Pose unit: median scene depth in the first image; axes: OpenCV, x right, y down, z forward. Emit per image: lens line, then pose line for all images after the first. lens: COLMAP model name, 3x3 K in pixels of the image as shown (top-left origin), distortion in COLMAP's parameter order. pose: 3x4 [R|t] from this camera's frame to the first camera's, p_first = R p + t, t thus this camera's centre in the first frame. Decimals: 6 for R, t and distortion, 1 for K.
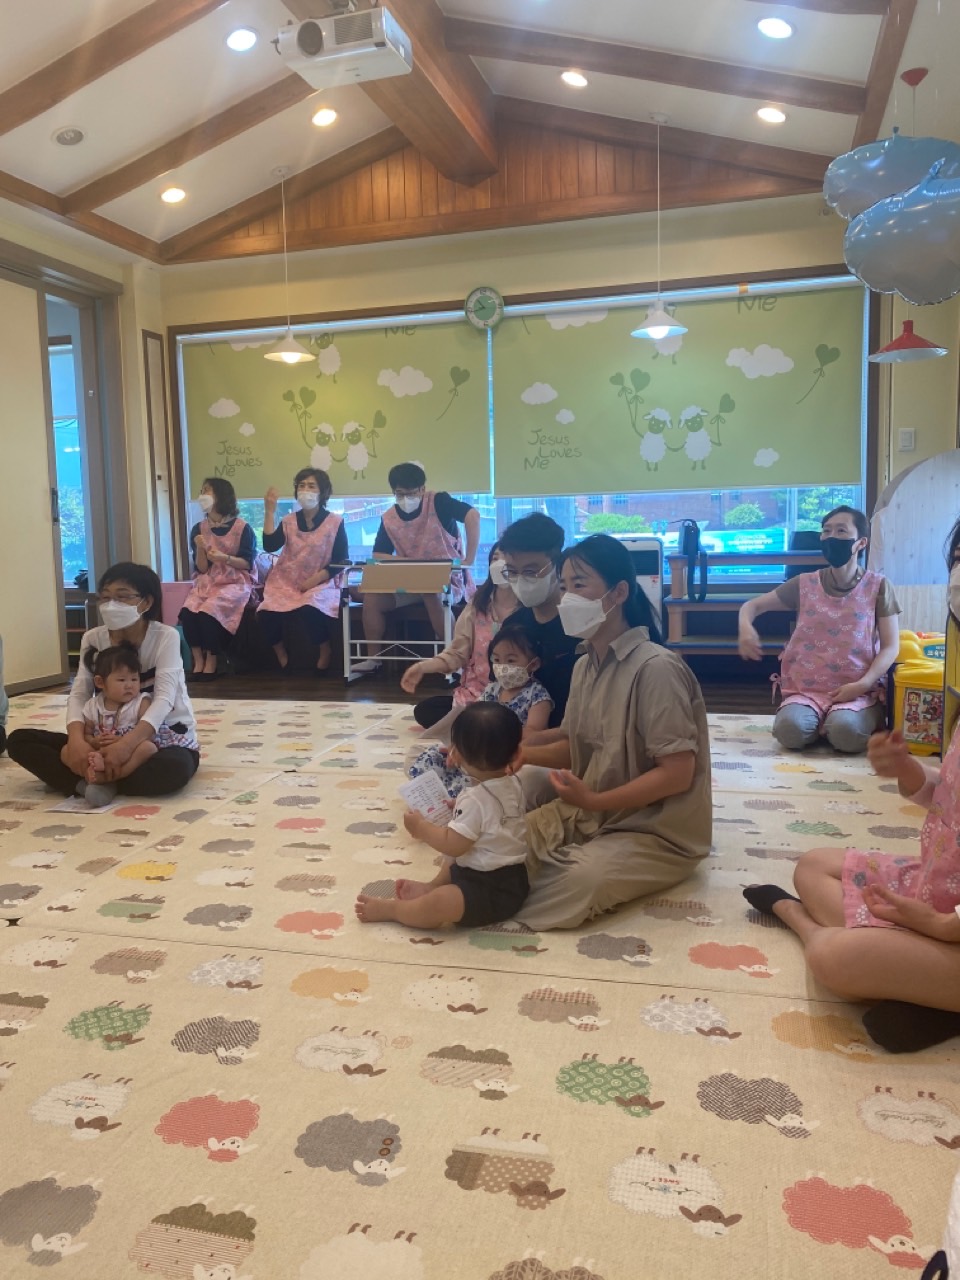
lens RADIAL K [[1031.5, 0, 480.0], [0, 1031.5, 640.0], [0, 0, 1]] dist [0.045345, 0.001494]
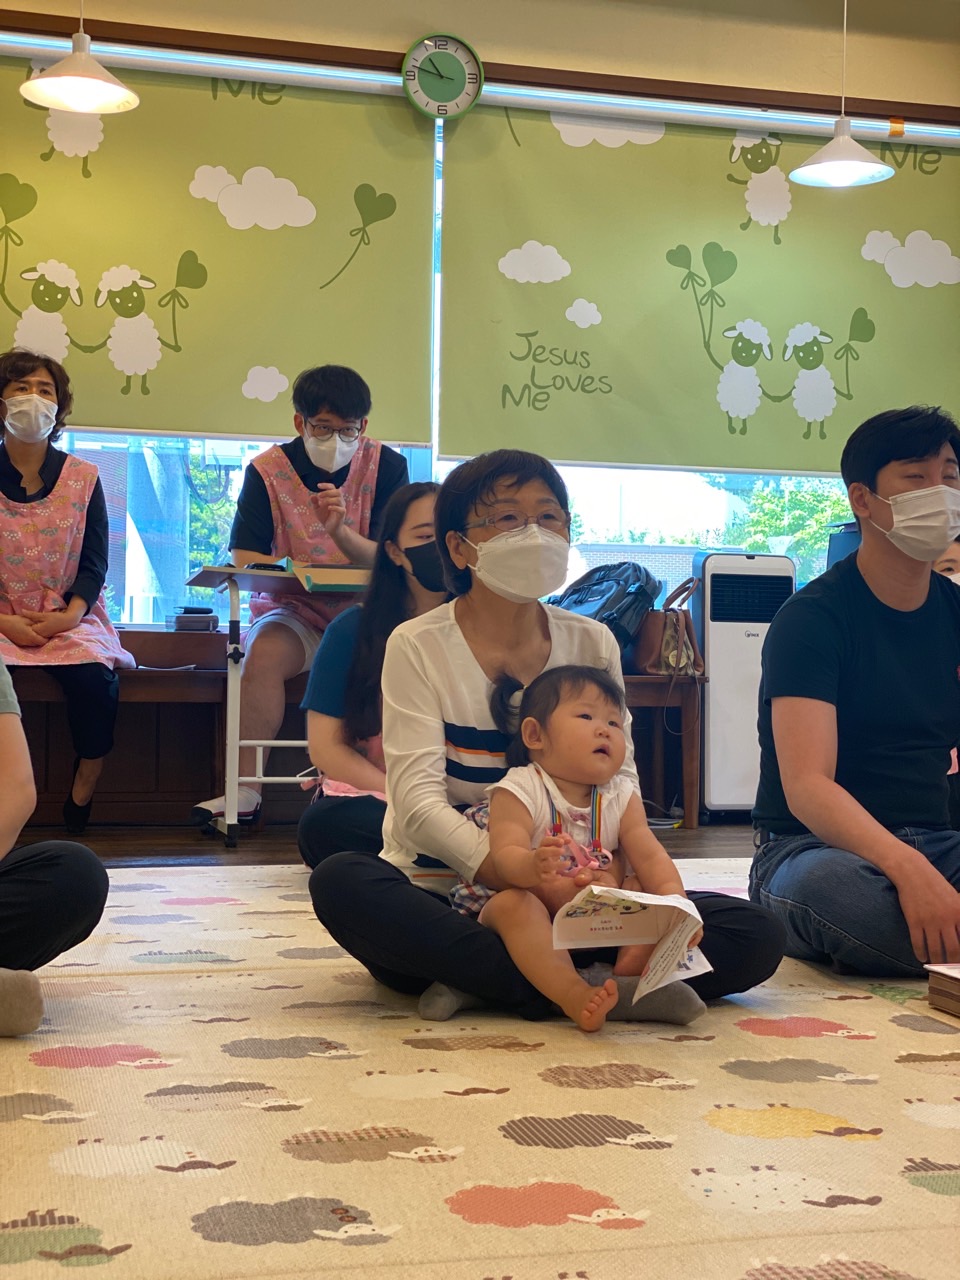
lens RADIAL K [[2115.5, 0, 480.0], [0, 2115.5, 640.0], [0, 0, 1]] dist [0.013430, 0.681068]
pose [[0.849513, 0.029304, 0.526753, -0.511730], [-0.007317, 0.999015, -0.043777, -0.006474], [-0.527517, 0.033335, 0.848890, 0.134203]]
